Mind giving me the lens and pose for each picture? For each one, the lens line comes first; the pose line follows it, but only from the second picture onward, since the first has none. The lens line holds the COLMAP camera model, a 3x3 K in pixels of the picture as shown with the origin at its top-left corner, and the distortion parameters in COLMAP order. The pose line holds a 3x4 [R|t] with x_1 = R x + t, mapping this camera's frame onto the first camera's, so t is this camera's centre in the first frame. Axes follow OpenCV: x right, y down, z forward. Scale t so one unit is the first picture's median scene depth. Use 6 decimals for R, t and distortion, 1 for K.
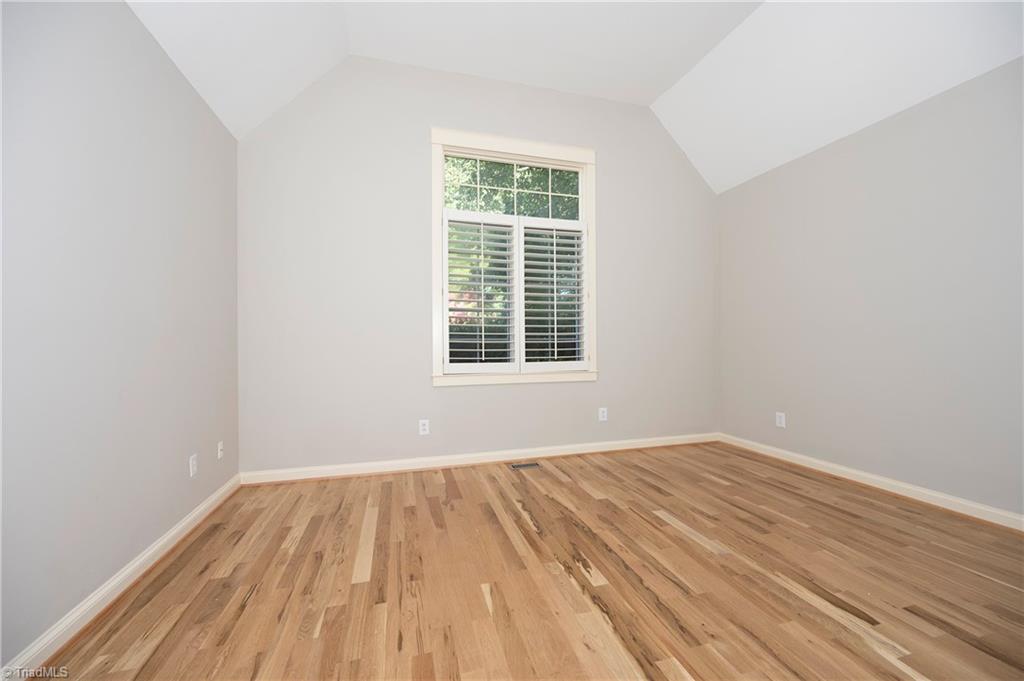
lens RADIAL K [[398.3, 0, 503.4], [0, 398.3, 338.3], [0, 0, 1]] dist [-0.001434, 0.000539]
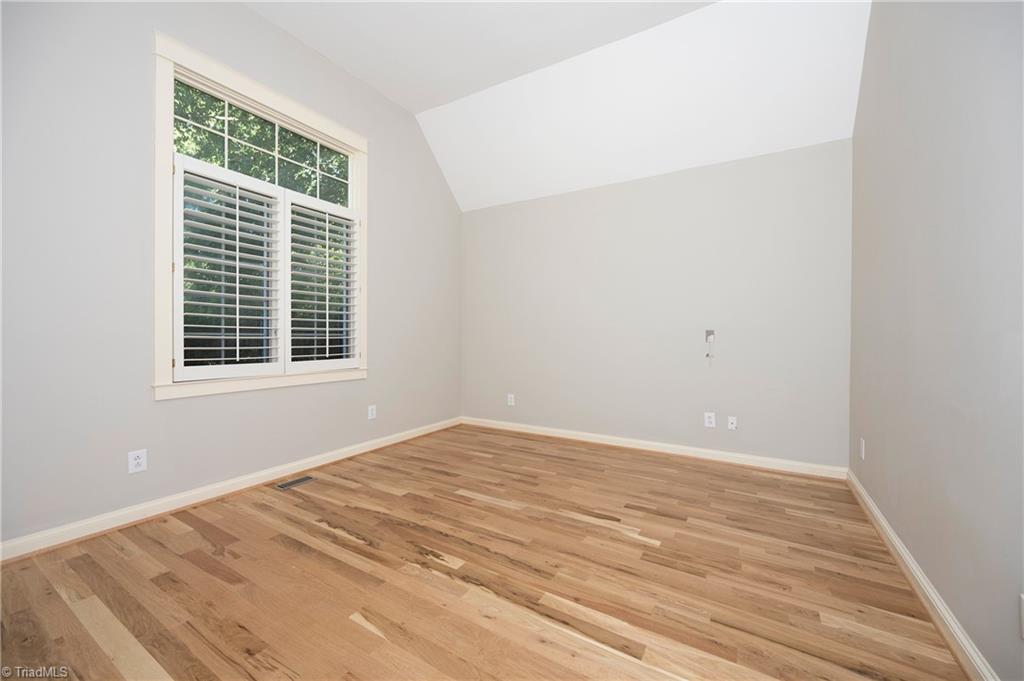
lens RADIAL K [[398.3, 0, 514.6], [0, 398.3, 336.0], [0, 0, 1]] dist [-0.001434, 0.000539]
pose [[0.733544, 0.010277, 0.679564, -0.238441], [-0.016825, 0.999854, 0.003041, -0.007639], [-0.679434, -0.013664, 0.733610, 0.068750]]
